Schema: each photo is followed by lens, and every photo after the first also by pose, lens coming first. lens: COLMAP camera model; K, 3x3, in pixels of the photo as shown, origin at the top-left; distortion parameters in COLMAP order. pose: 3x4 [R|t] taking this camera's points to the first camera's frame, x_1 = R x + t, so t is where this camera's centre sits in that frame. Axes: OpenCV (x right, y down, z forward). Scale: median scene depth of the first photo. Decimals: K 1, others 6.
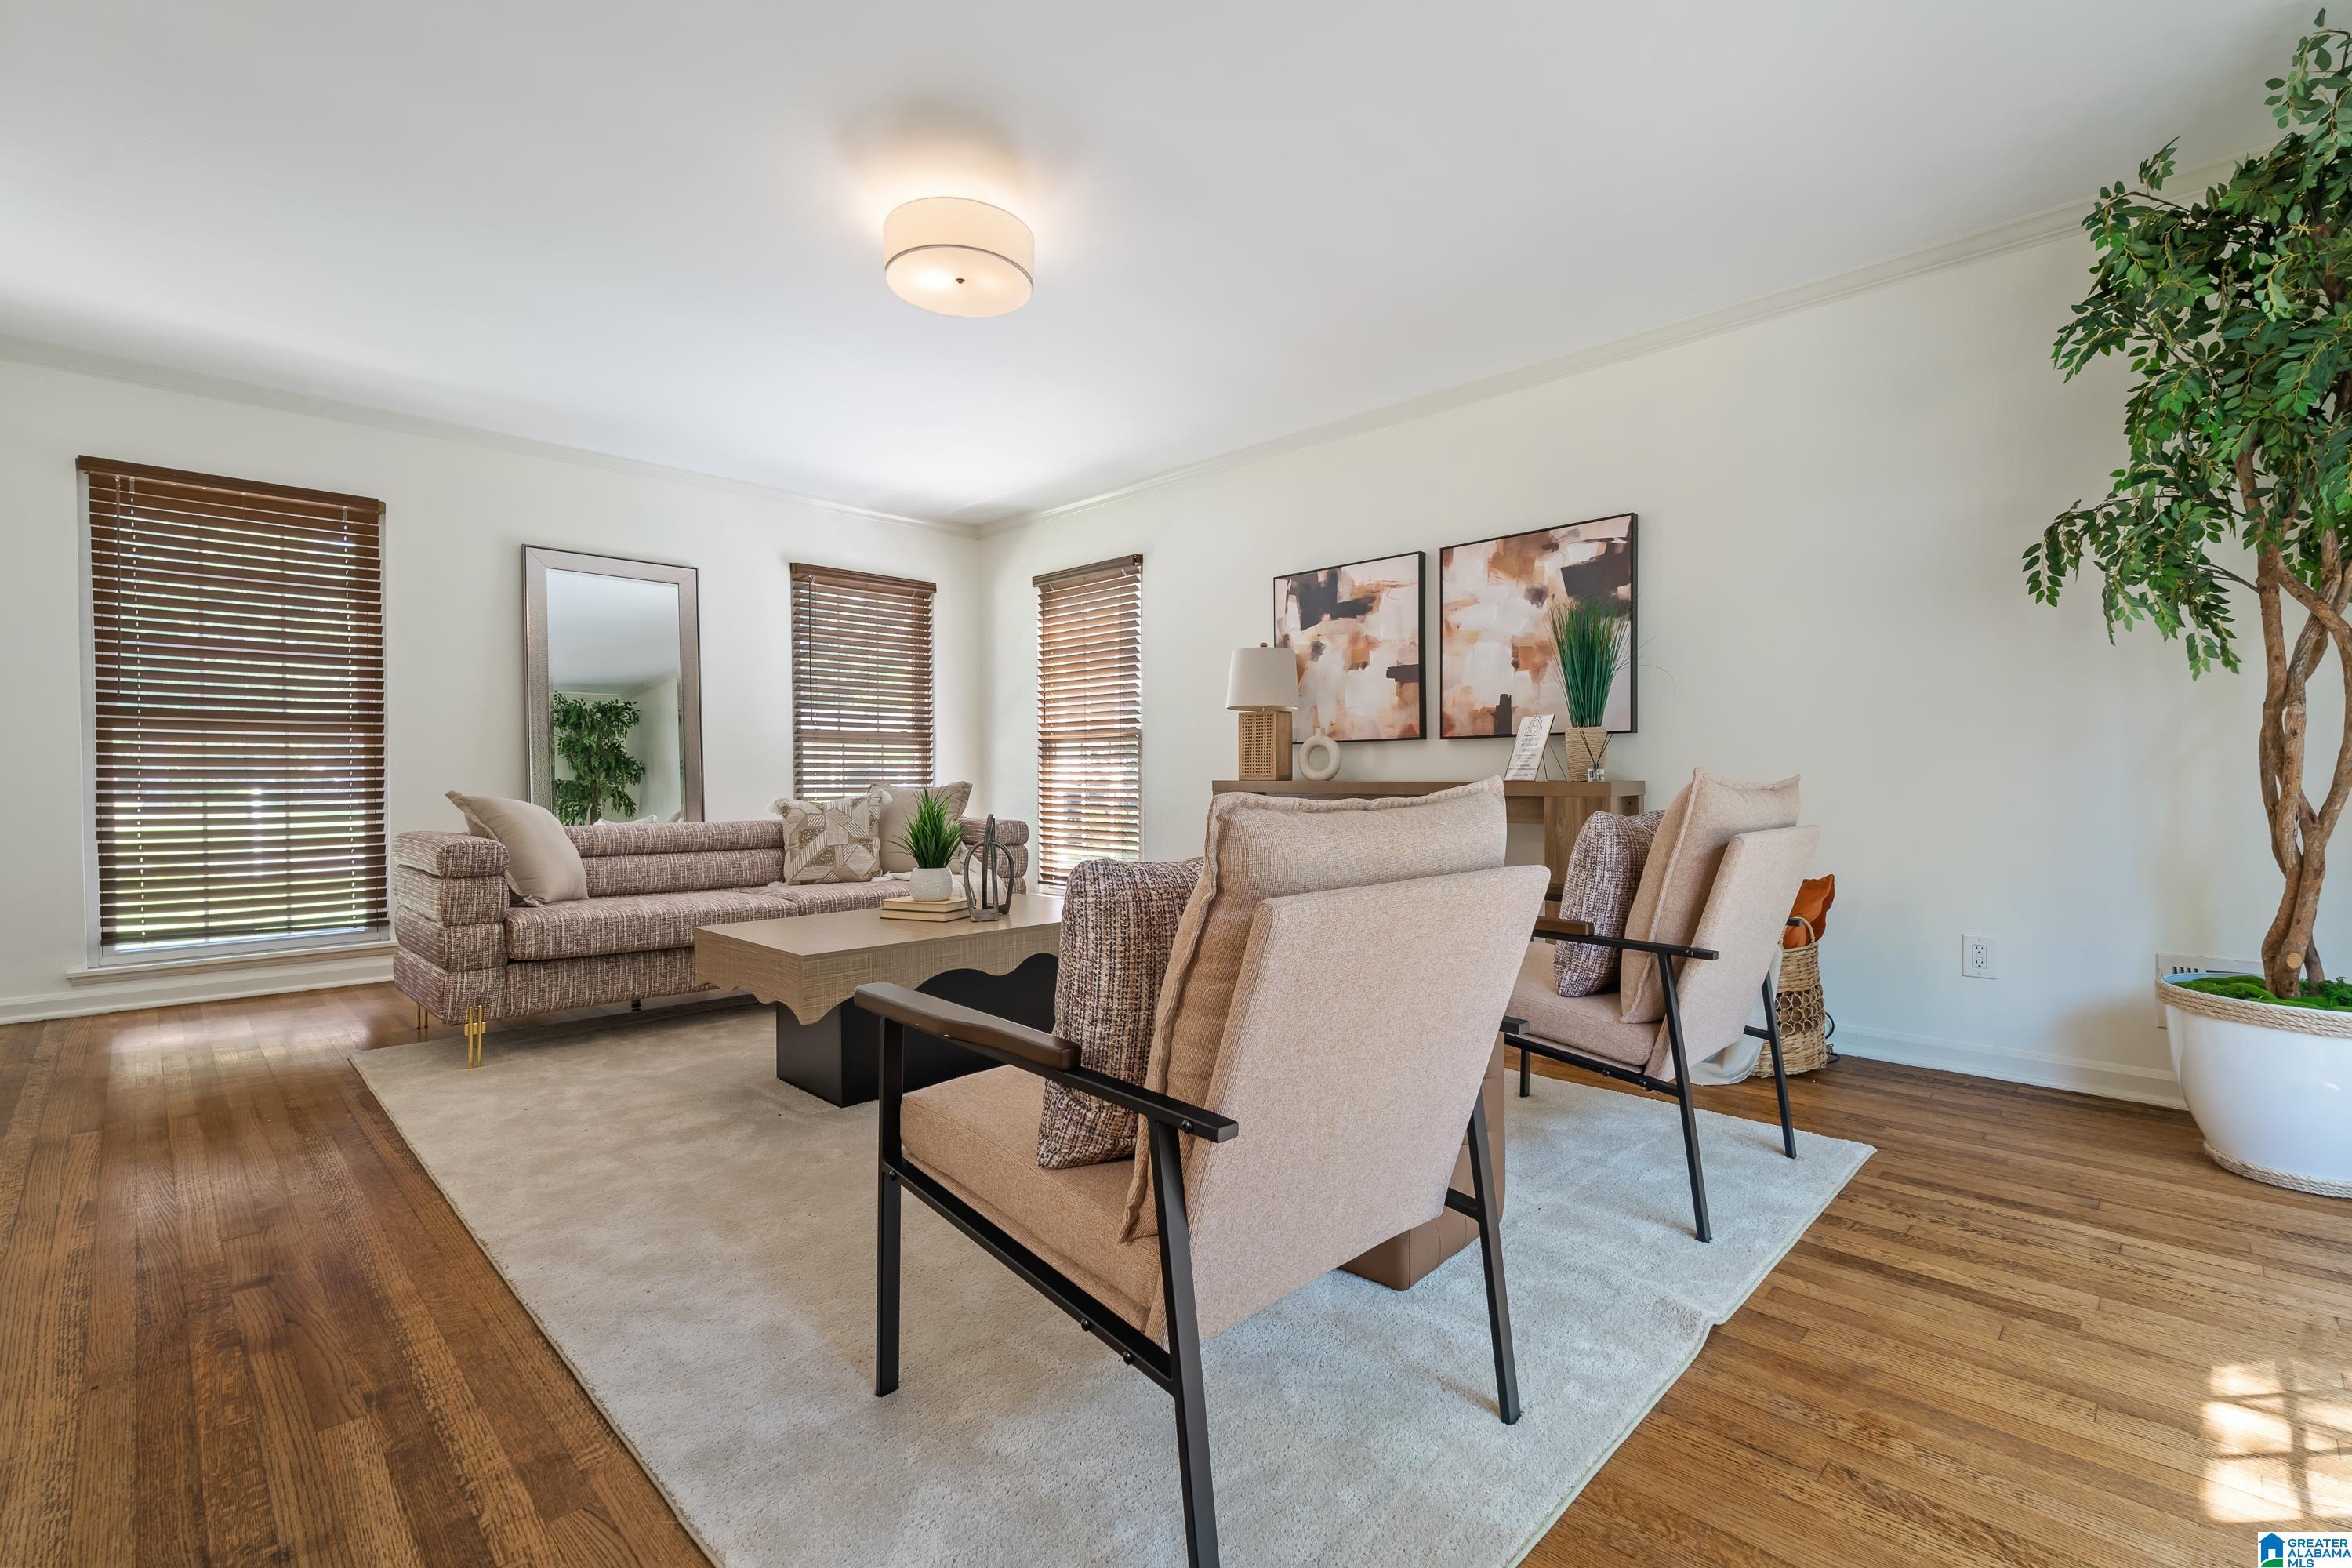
lens RADIAL K [[1040.6, 0, 1175.4], [0, 1040.6, 774.5], [0, 0, 1]] dist [-0.001280, 0.000414]
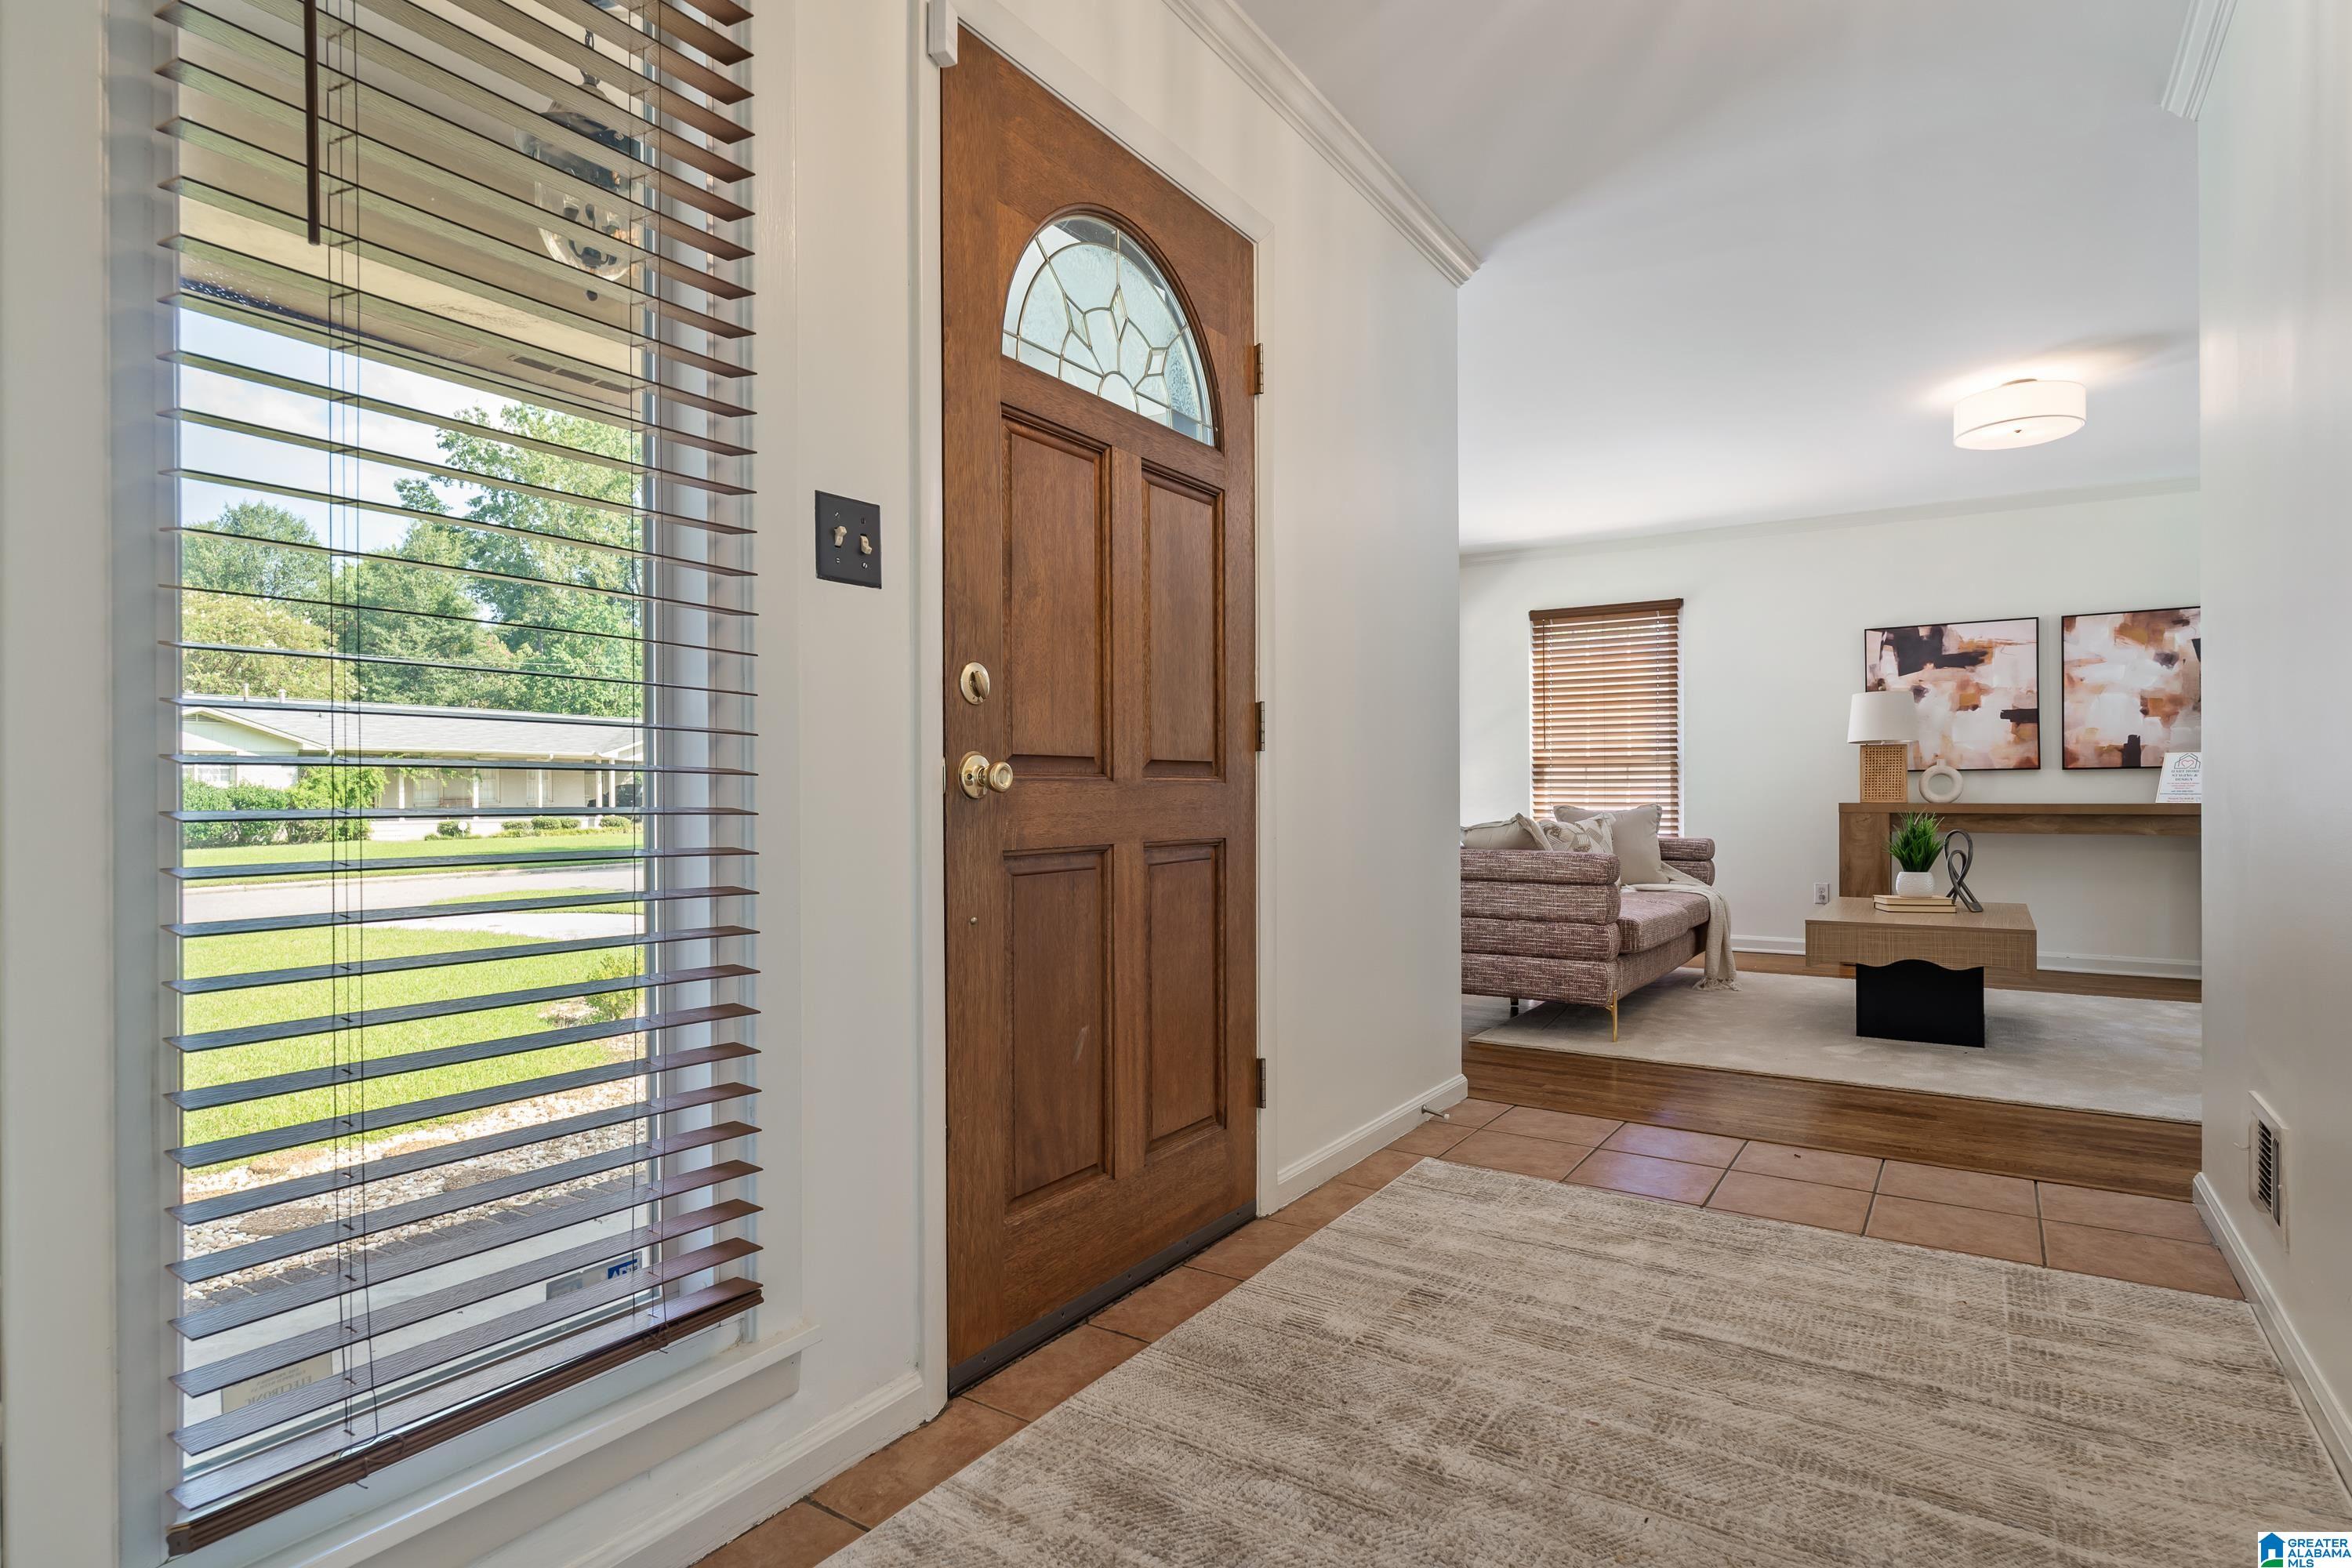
lens RADIAL K [[1231.3, 0, 1178.7], [0, 1231.3, 789.6], [0, 0, 1]] dist [-0.000389, 0.000016]
pose [[0.979956, 0.002304, 0.199201, -1.023950], [-0.001219, 0.999984, -0.005572, -0.000266], [-0.199211, 0.005218, 0.979943, -0.221503]]
